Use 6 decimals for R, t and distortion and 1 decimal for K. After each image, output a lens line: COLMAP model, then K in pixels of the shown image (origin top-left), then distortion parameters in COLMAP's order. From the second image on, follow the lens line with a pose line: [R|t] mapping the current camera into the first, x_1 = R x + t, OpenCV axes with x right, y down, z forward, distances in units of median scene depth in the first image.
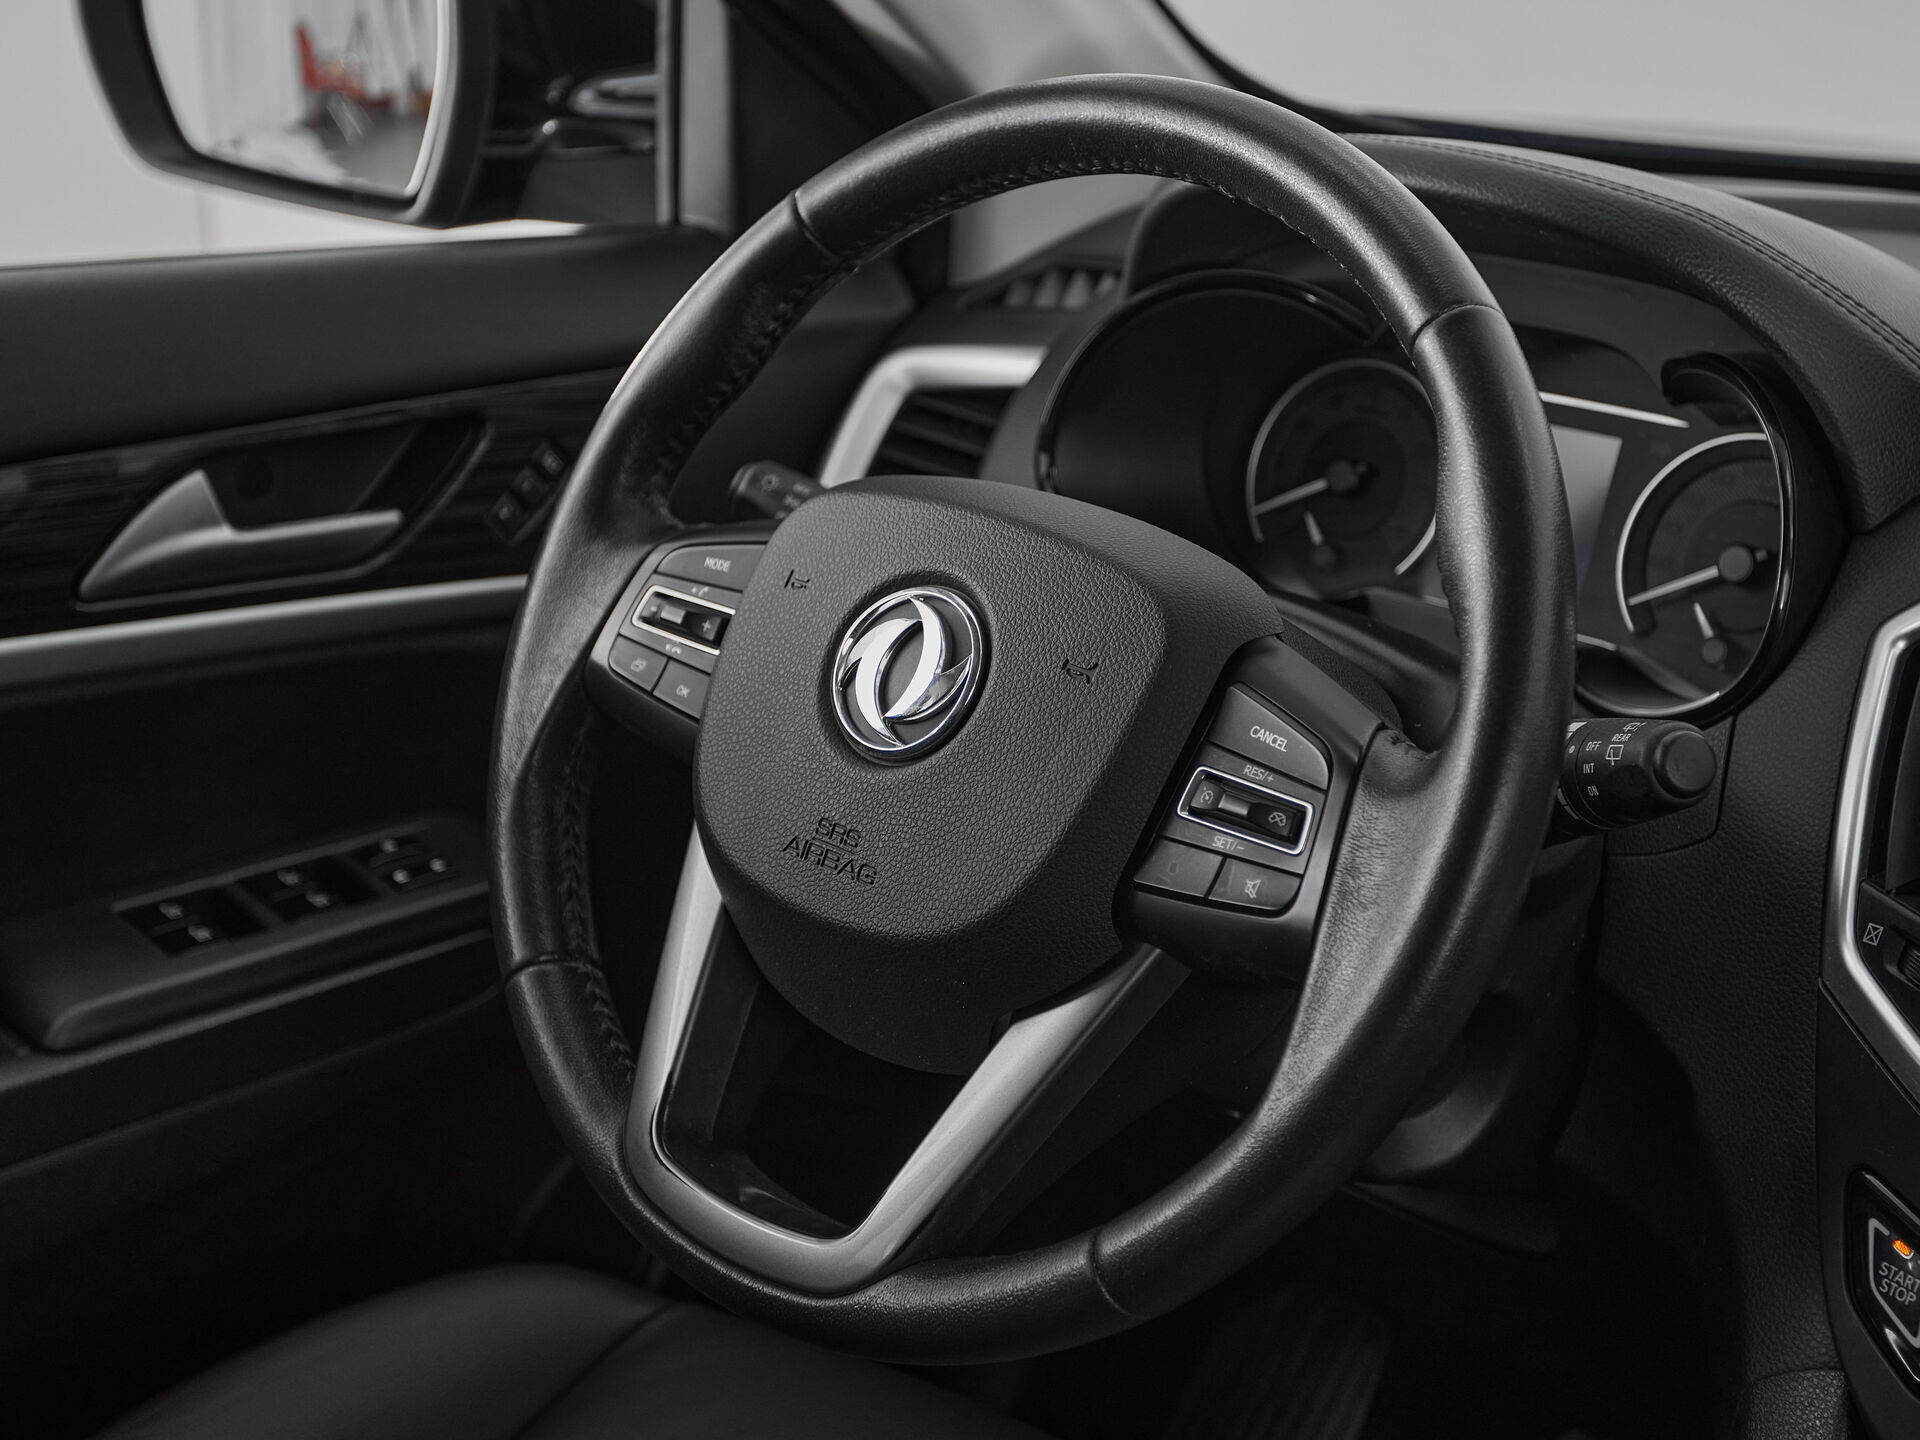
lens RADIAL K [[2792.6, 0, 934.1], [0, 2792.6, 660.0], [0, 0, 1]] dist [0.029664, 0.000000]
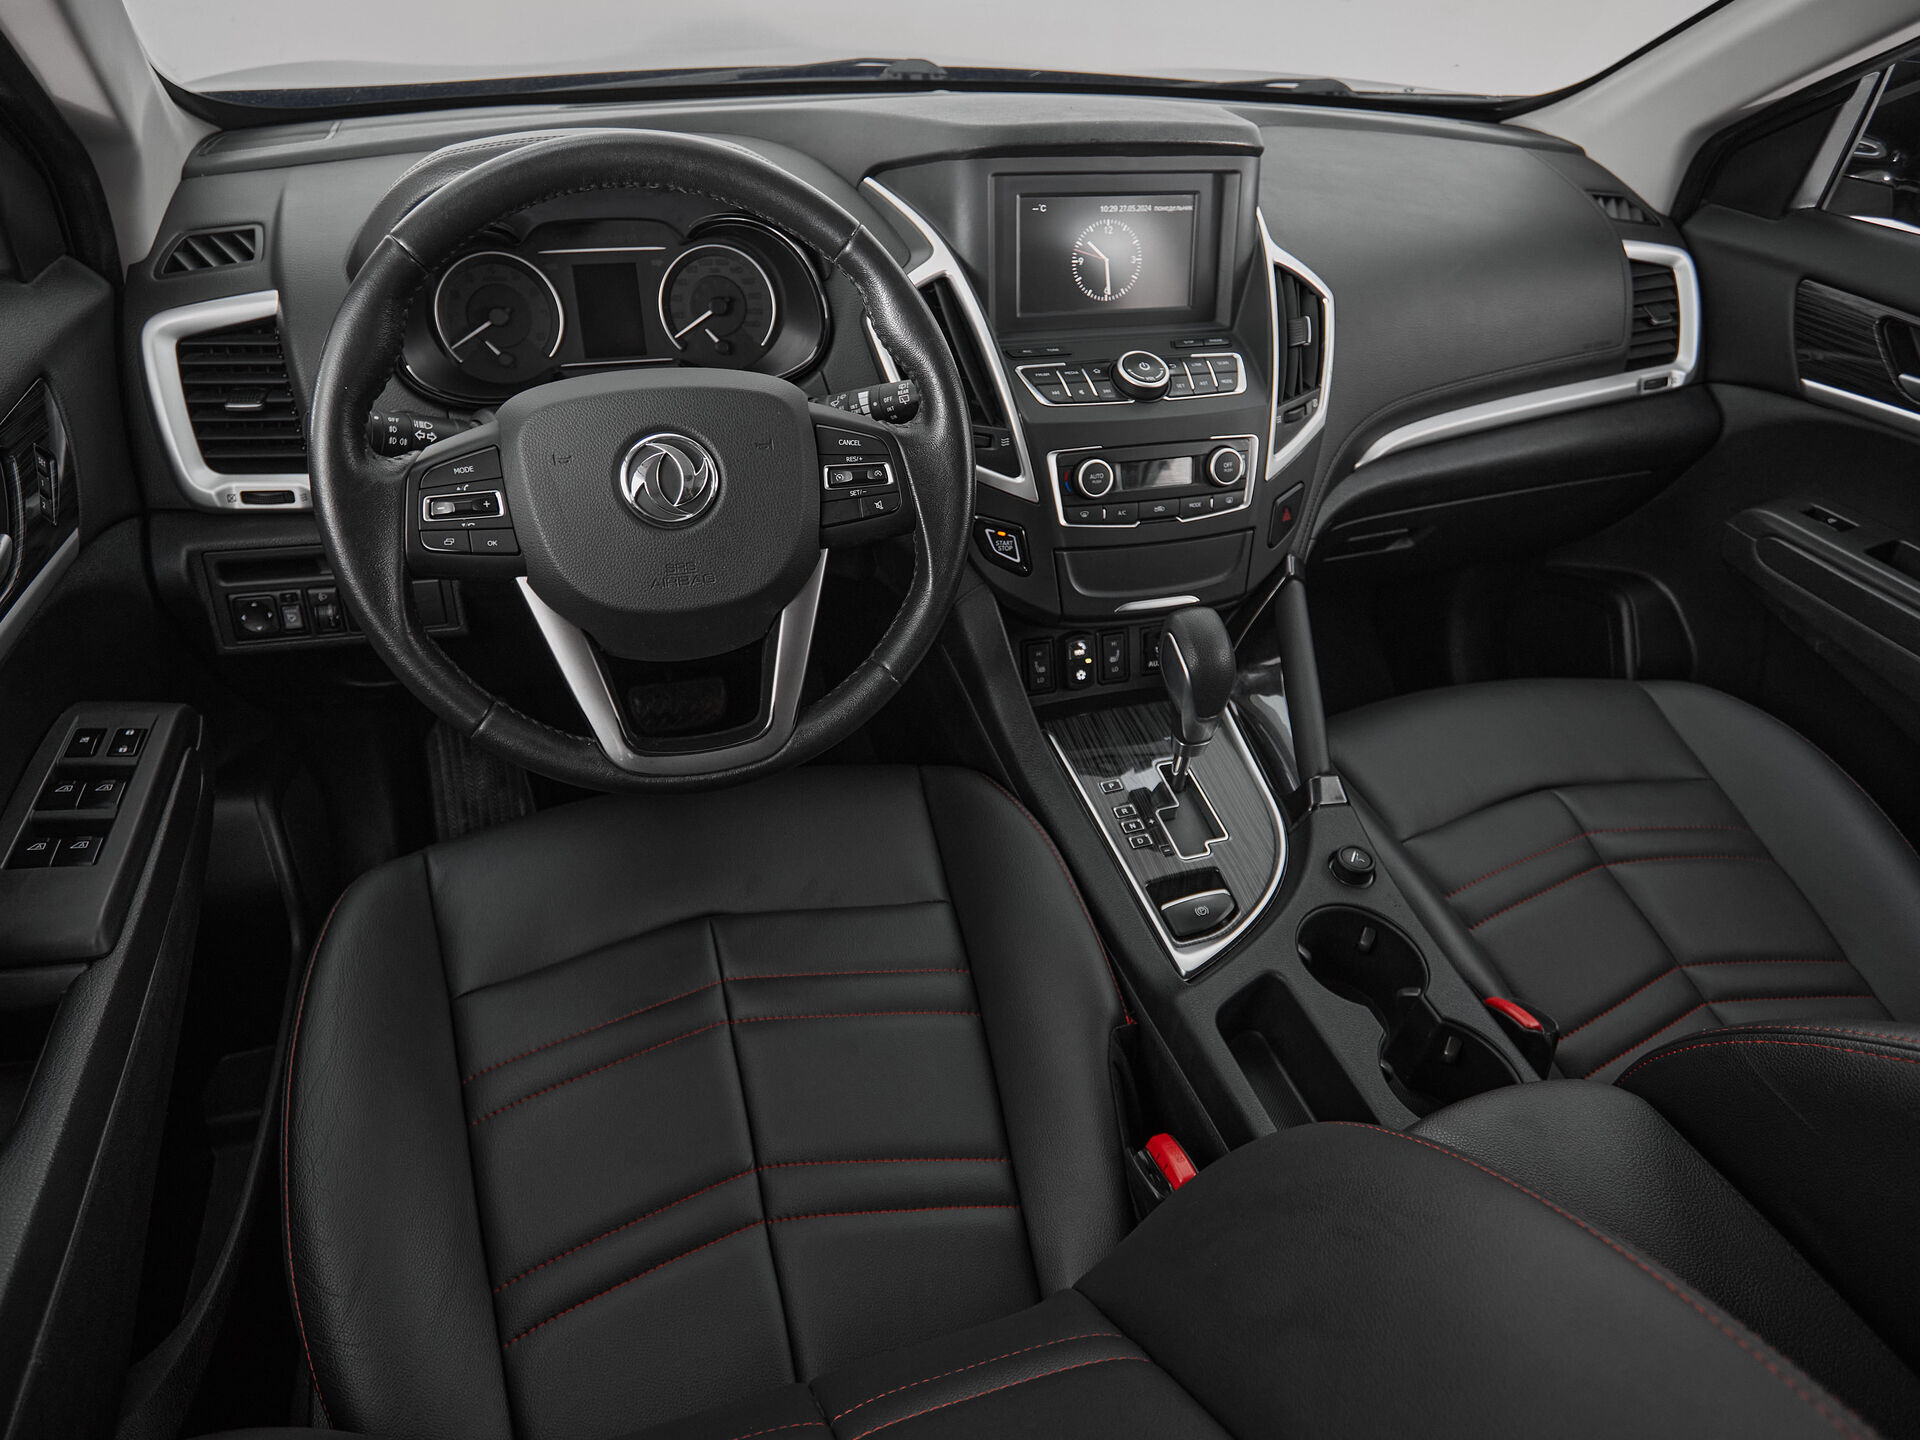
lens RADIAL K [[1139.0, 0, 947.0], [0, 1139.0, 731.5], [0, 0, 1]] dist [0.003766, -0.006539]
pose [[0.486965, -0.538054, 0.688014, -0.523826], [0.227754, 0.838694, 0.494692, -0.186033], [-0.843204, -0.084200, 0.530958, 0.358276]]
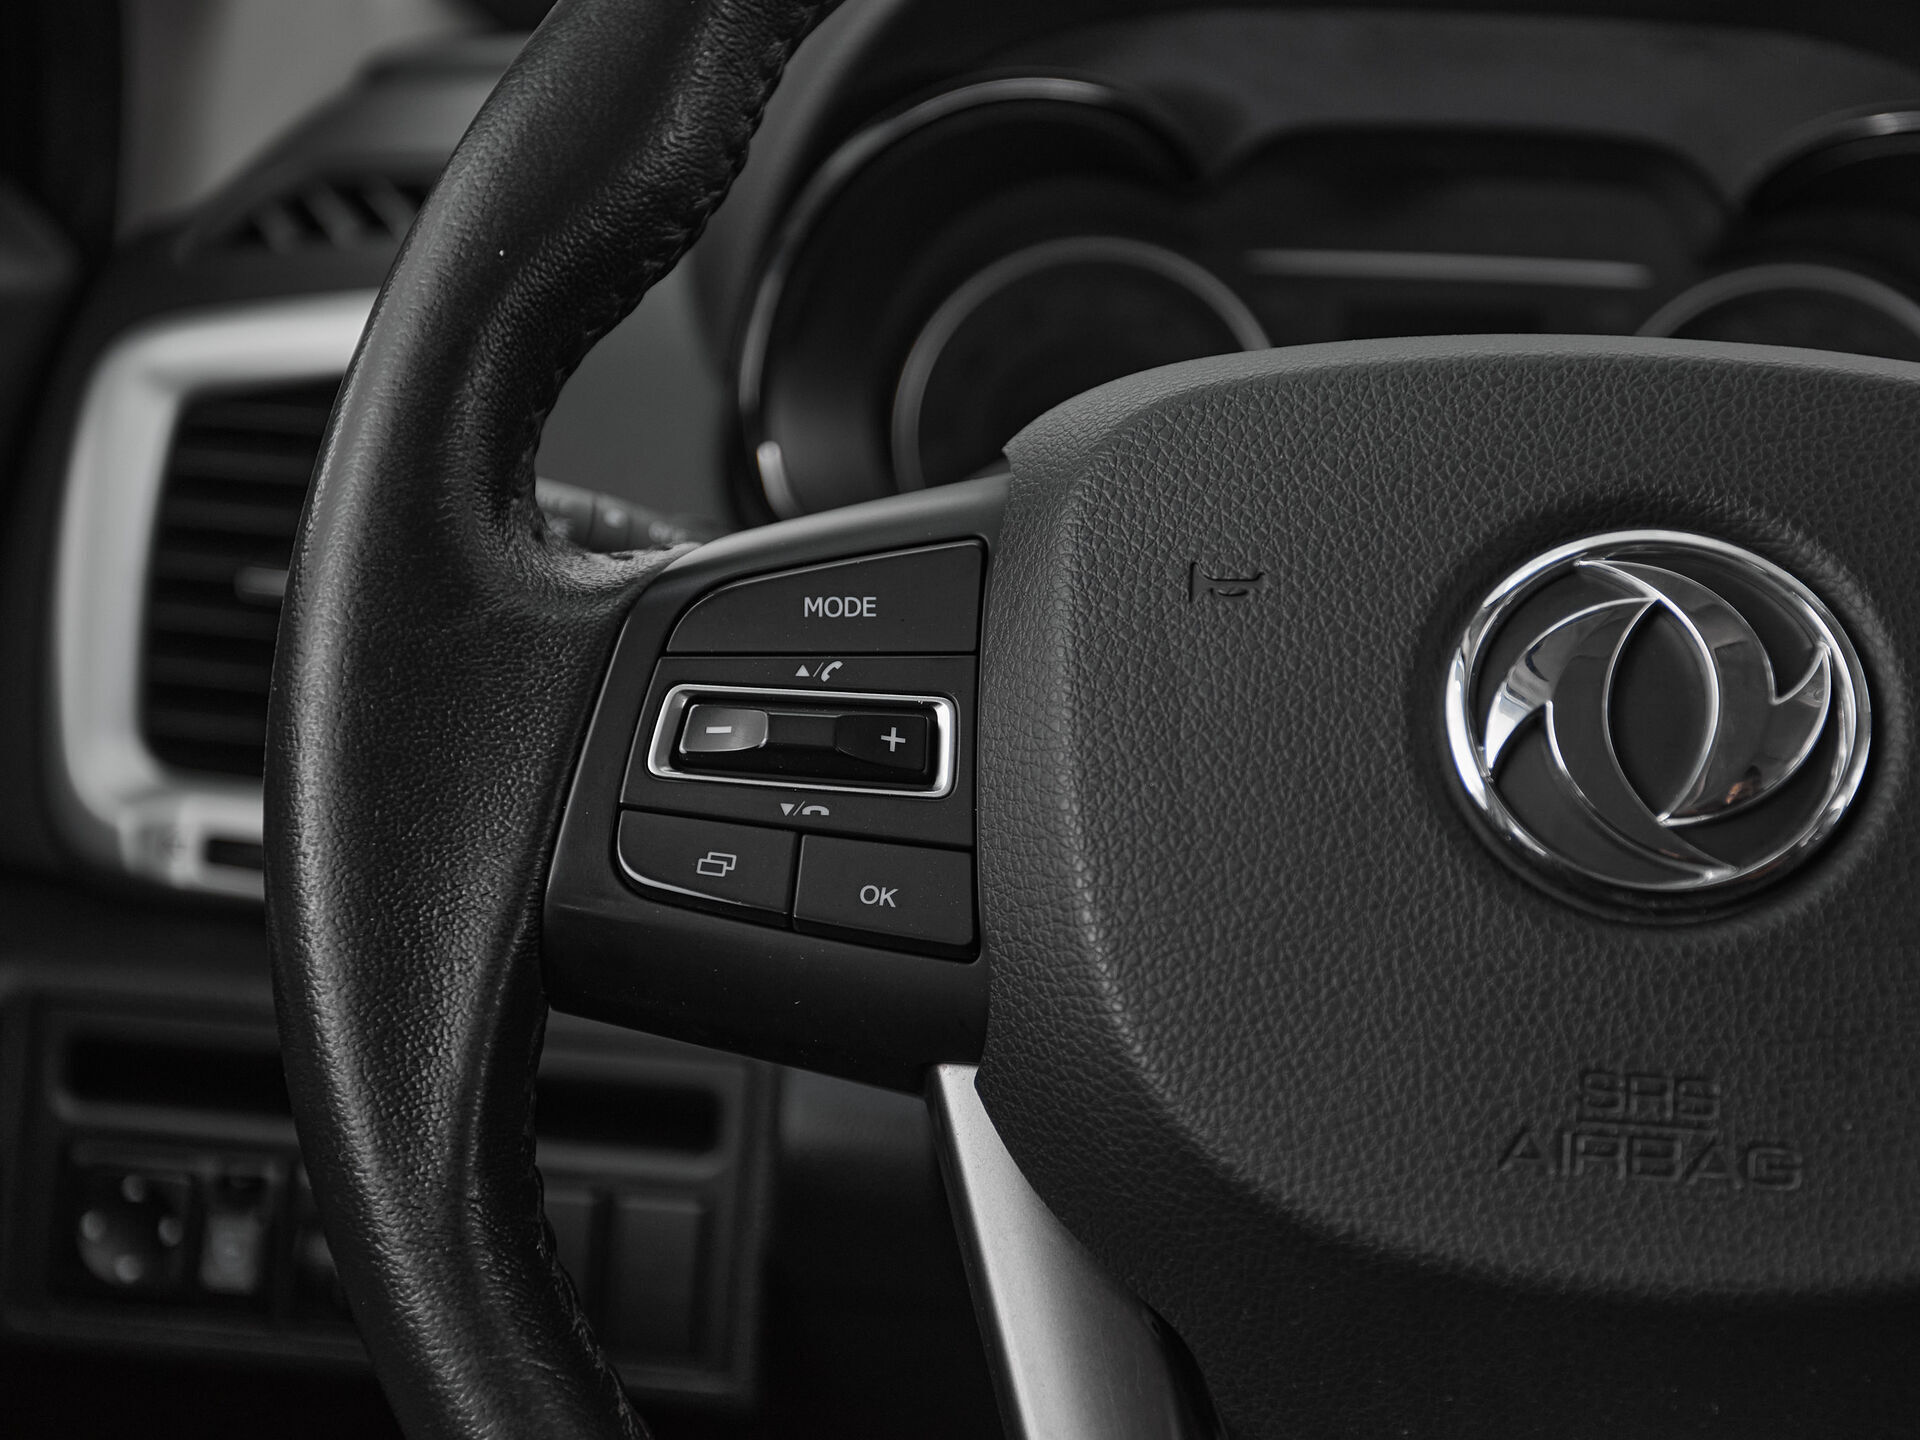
lens RADIAL K [[3008.9, 0, 956.3], [0, 3008.9, 732.8], [0, 0, 1]] dist [0.004654, 0.000000]
pose [[0.791549, -0.157904, 0.590353, -0.355265], [0.182691, 0.983006, 0.017976, -0.020370], [-0.583159, 0.093624, 0.806945, 0.623162]]
